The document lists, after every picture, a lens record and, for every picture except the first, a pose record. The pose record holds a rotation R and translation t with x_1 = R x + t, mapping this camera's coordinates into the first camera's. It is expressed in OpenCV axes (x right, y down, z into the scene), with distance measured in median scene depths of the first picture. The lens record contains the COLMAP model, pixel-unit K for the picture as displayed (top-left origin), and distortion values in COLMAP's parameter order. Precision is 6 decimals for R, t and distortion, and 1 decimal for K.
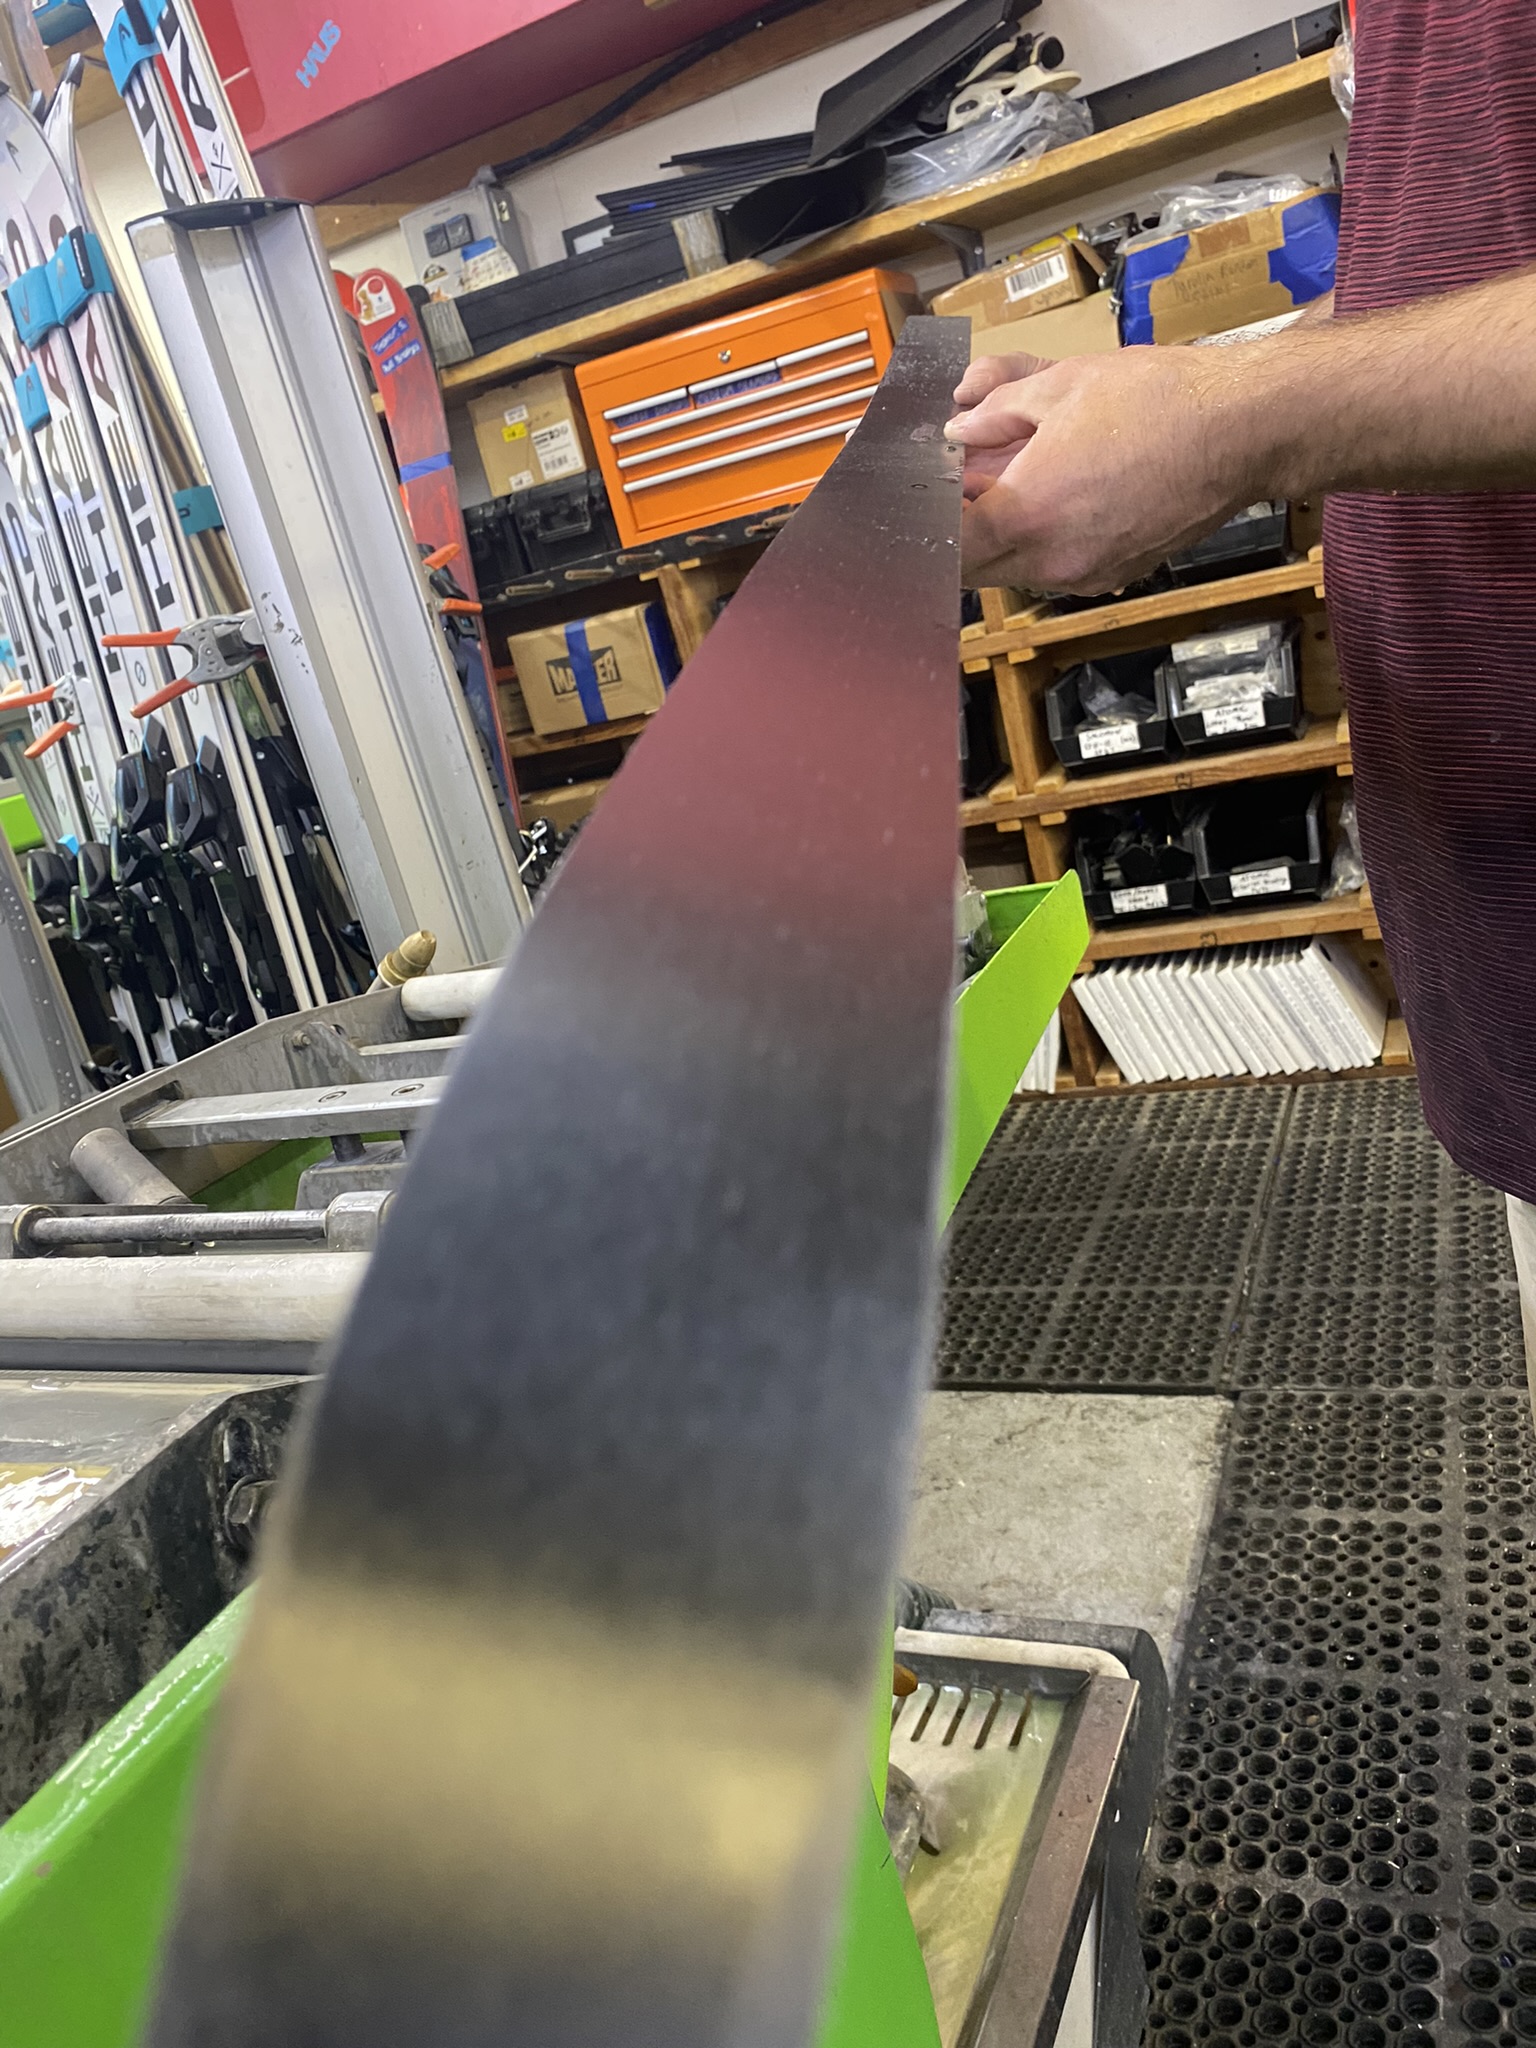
lens RADIAL K [[1571.8, 0, 767.1], [0, 1571.8, 1021.3], [0, 0, 1]] dist [0.000573, 0.000178]
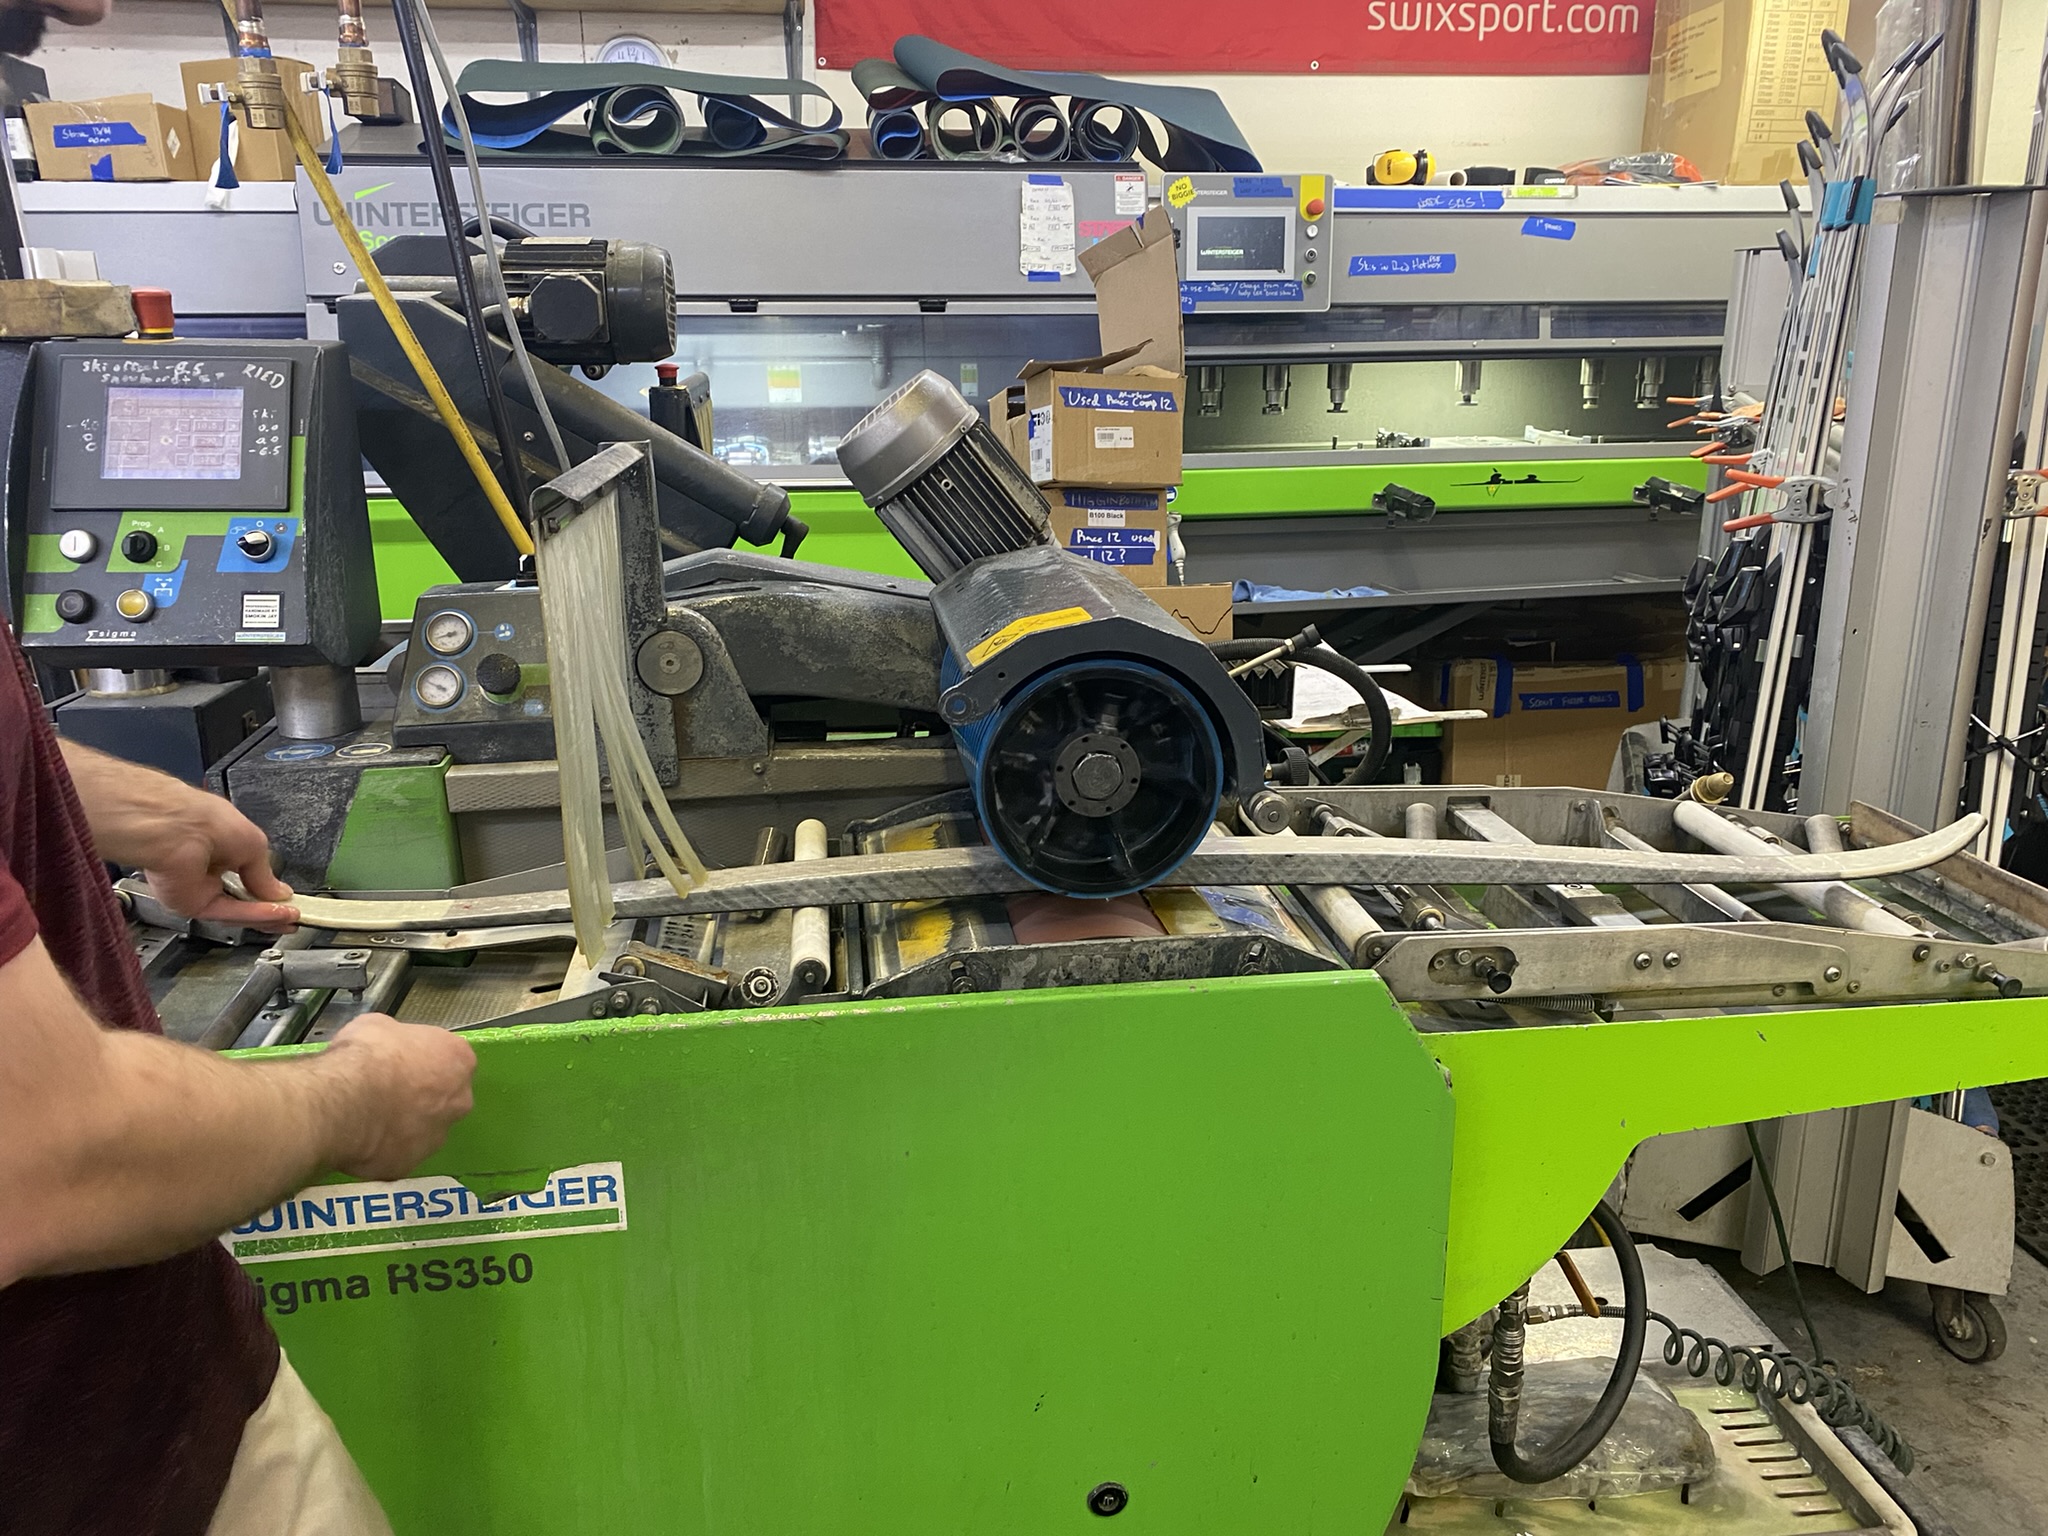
lens RADIAL K [[1571.8, 0, 1026.4], [0, 1571.8, 763.4], [0, 0, 1]] dist [0.000573, 0.000178]
pose [[0.511879, 0.451835, -0.730633, 0.393399], [-0.355037, 0.885741, 0.299018, -0.209852], [0.782259, 0.106341, 0.613810, -0.313455]]
